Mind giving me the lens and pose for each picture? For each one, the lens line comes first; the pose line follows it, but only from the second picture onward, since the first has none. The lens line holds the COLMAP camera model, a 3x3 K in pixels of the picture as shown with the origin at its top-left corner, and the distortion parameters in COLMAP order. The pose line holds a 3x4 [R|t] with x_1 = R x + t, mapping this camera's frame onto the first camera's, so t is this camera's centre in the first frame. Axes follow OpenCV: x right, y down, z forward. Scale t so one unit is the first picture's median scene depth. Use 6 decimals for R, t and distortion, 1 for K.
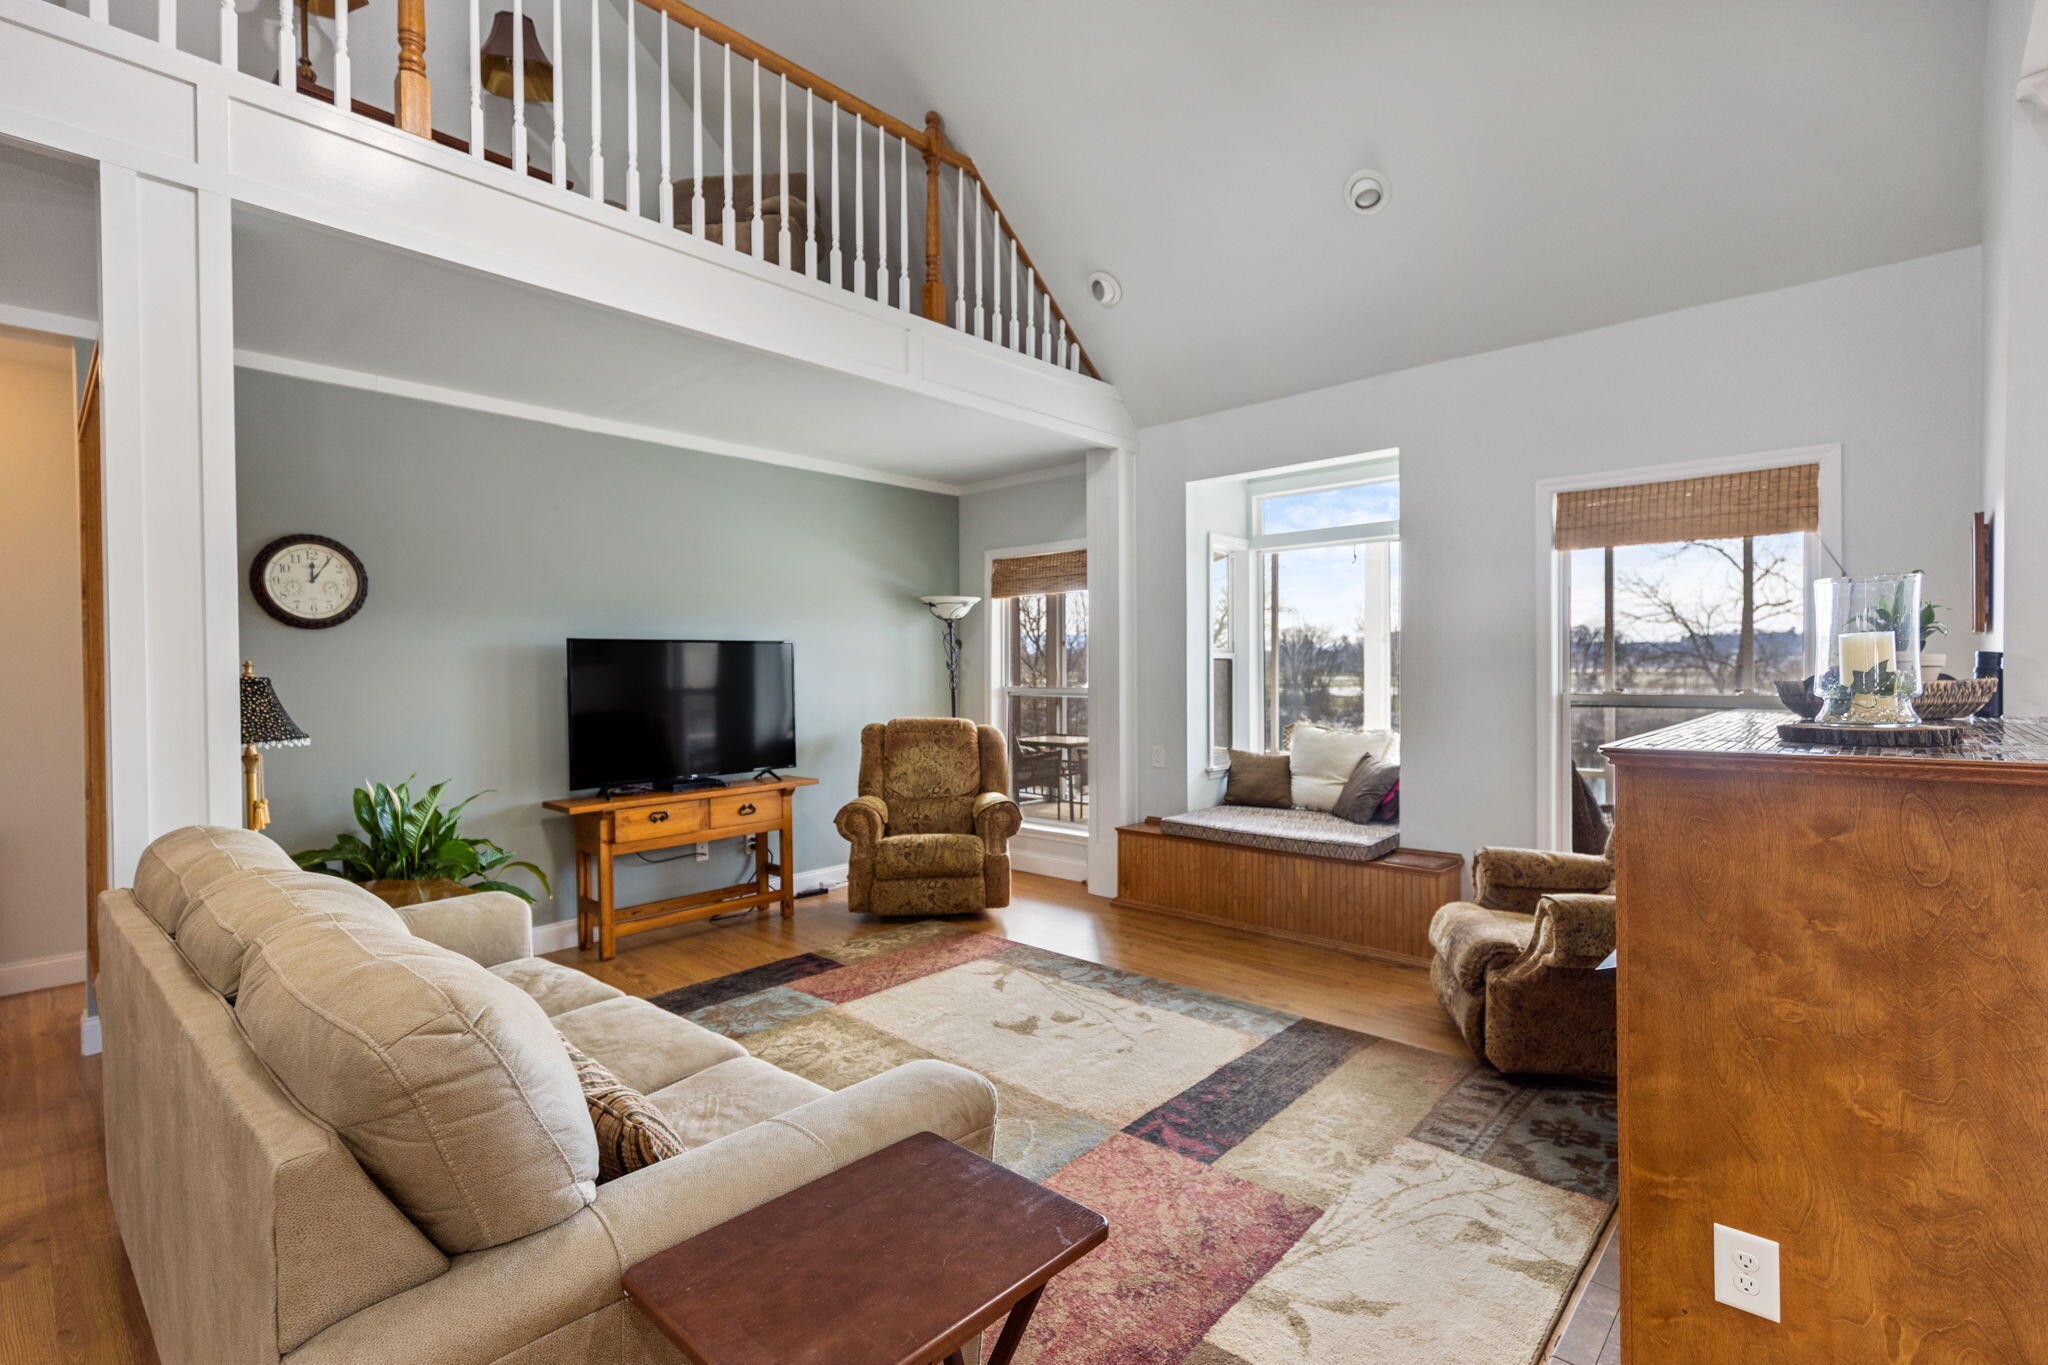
lens RADIAL K [[936.1, 0, 1030.4], [0, 936.1, 678.6], [0, 0, 1]] dist [0.003197, -0.000262]
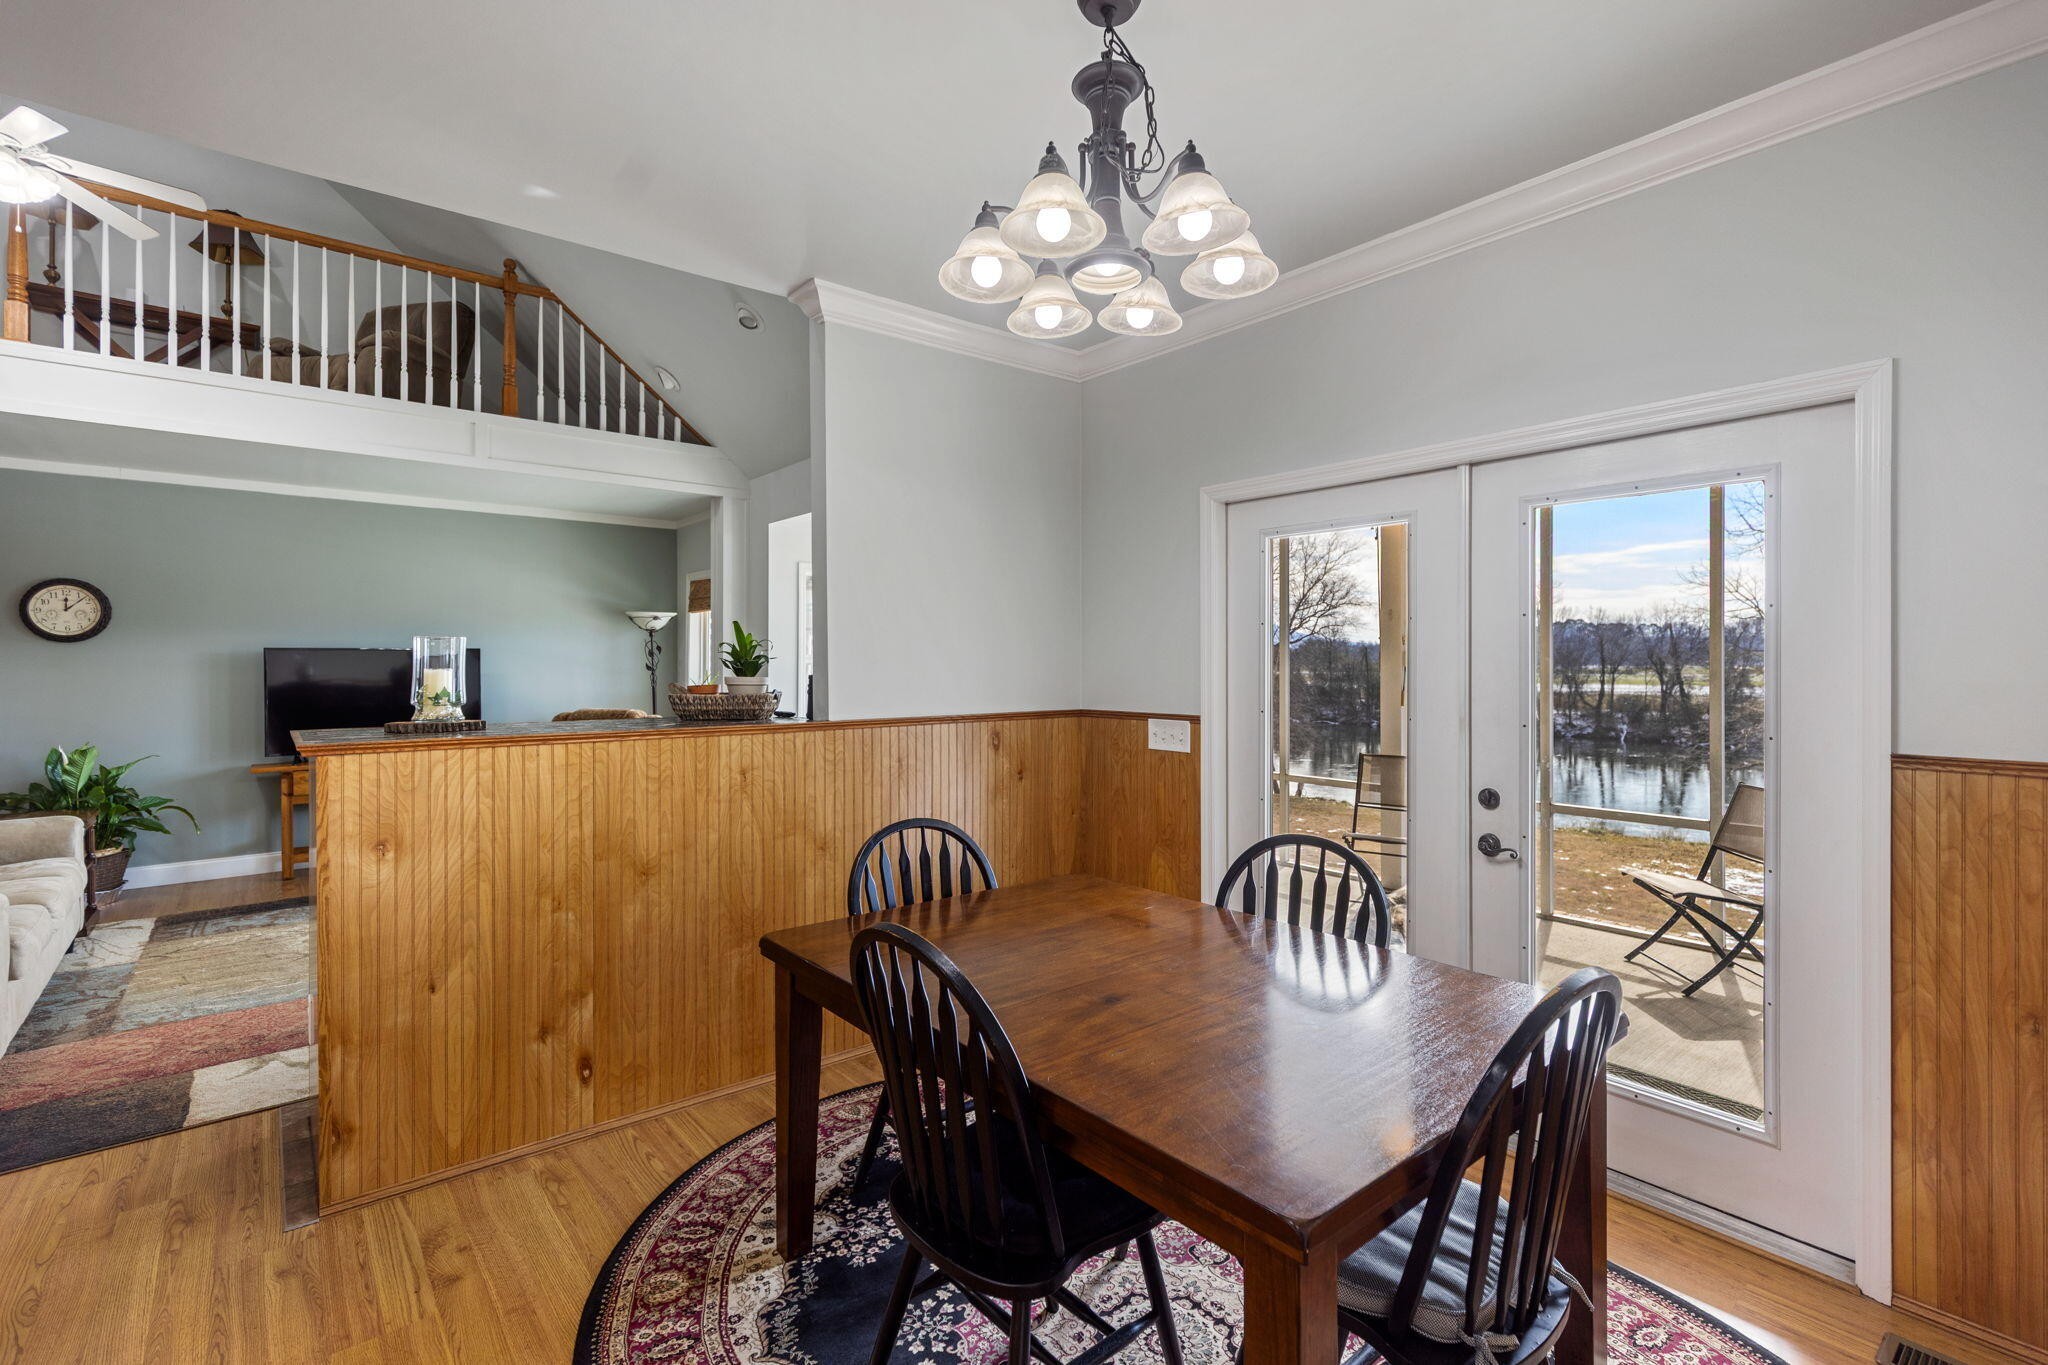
lens RADIAL K [[921.9, 0, 1034.2], [0, 921.9, 667.2], [0, 0, 1]] dist [0.003240, -0.000090]
pose [[0.990432, 0.009362, -0.137684, 0.839204], [-0.009759, 0.999950, -0.002211, -0.022516], [0.137657, 0.003533, 0.990474, -0.207113]]
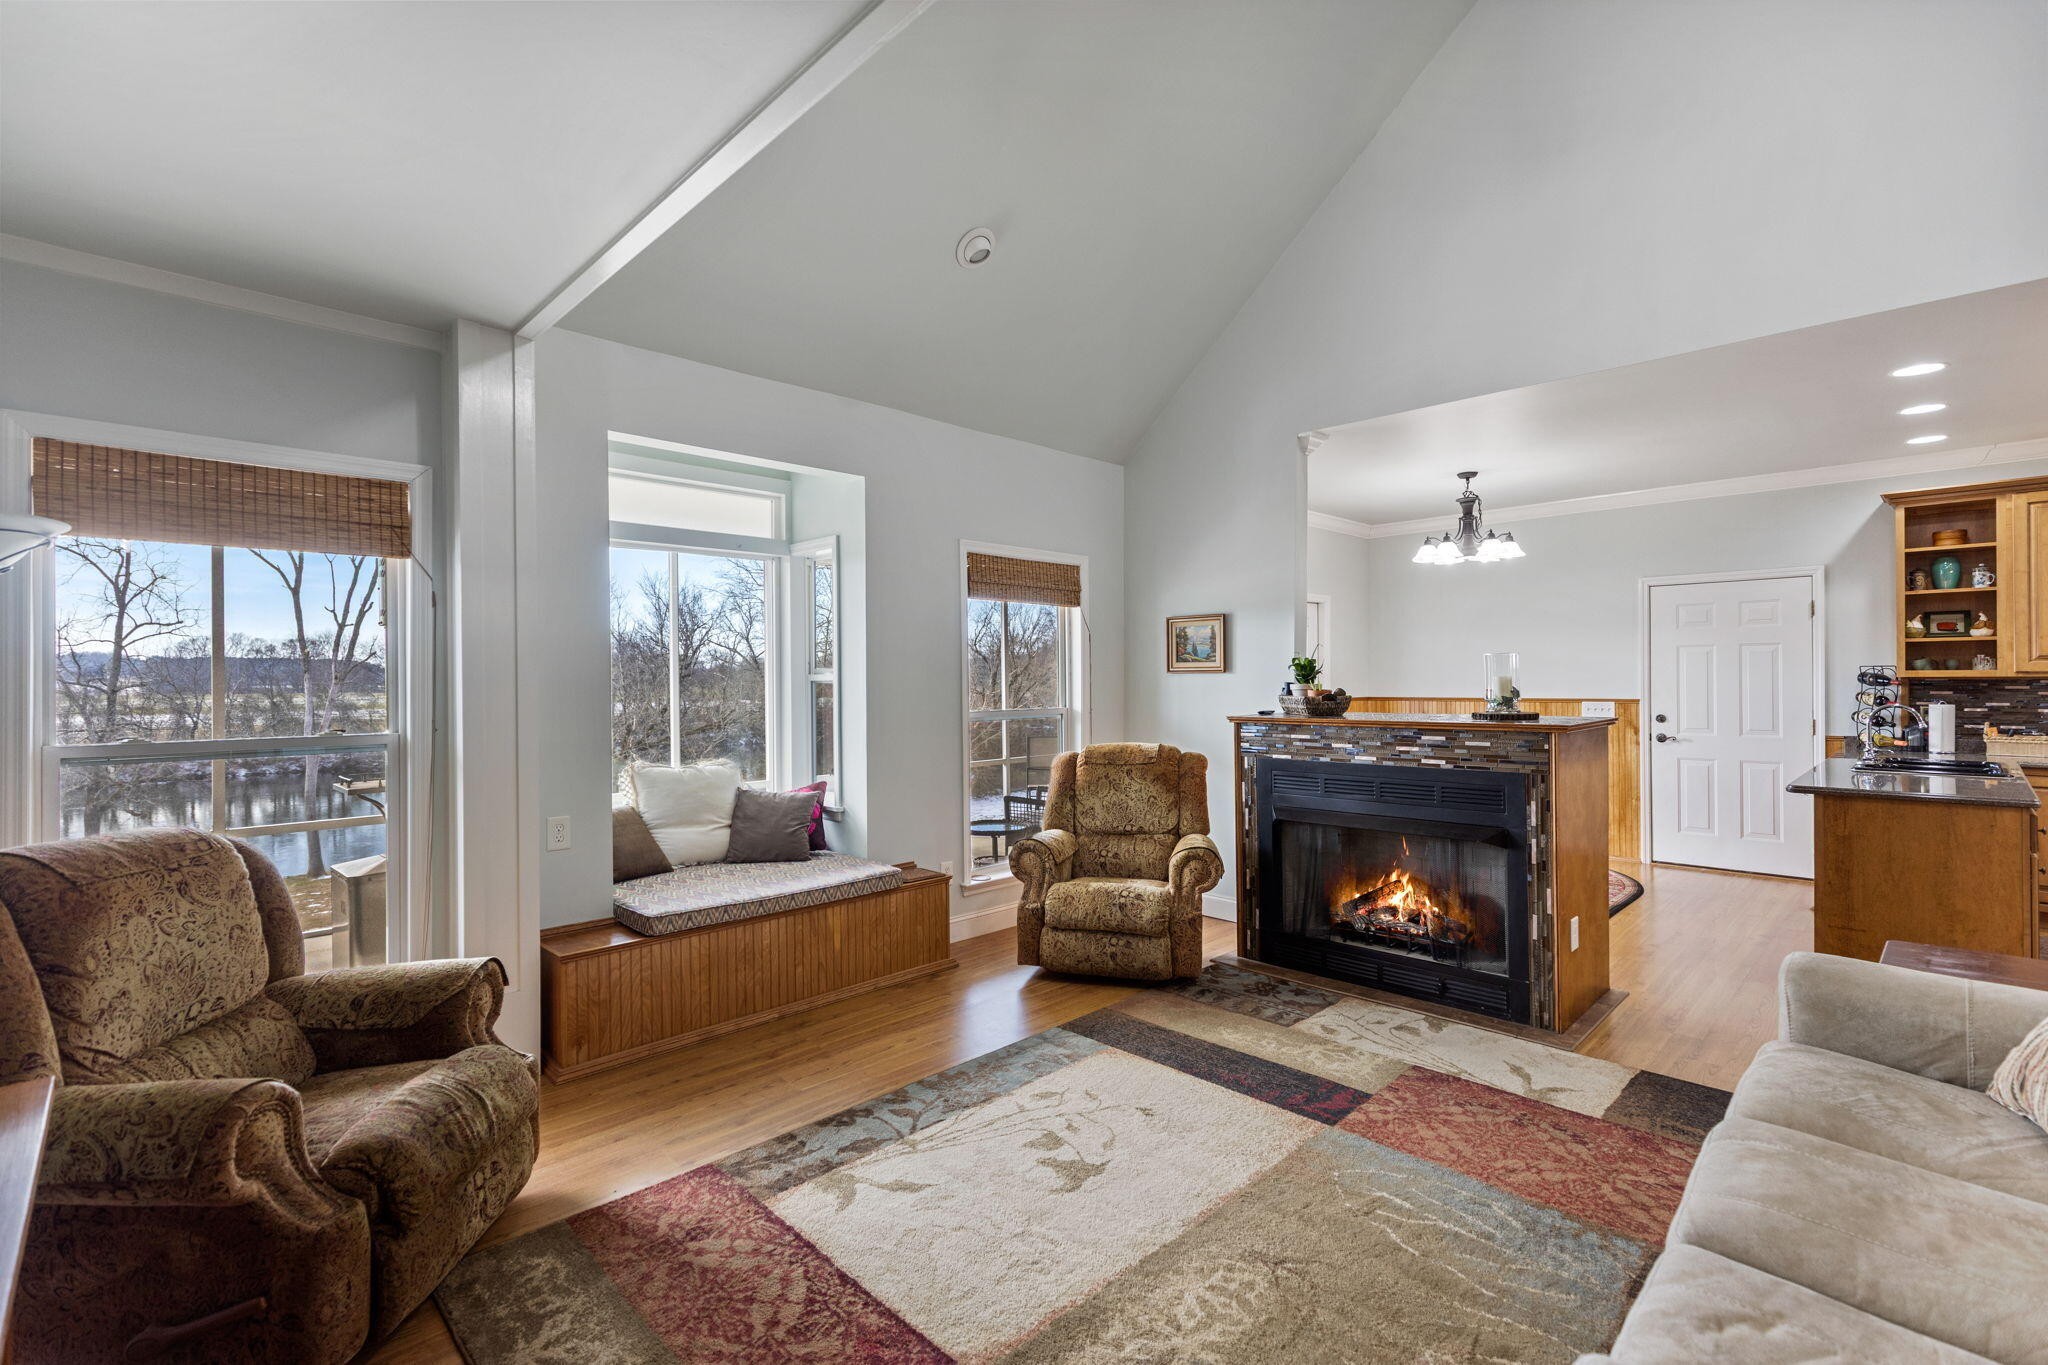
lens RADIAL K [[917.9, 0, 1027.2], [0, 917.9, 680.7], [0, 0, 1]] dist [0.006940, -0.000471]
pose [[0.055609, 0.006110, 0.998434, -0.606781], [0.018486, 0.999804, -0.007148, -0.014713], [-0.998281, 0.018855, 0.055485, 0.798707]]
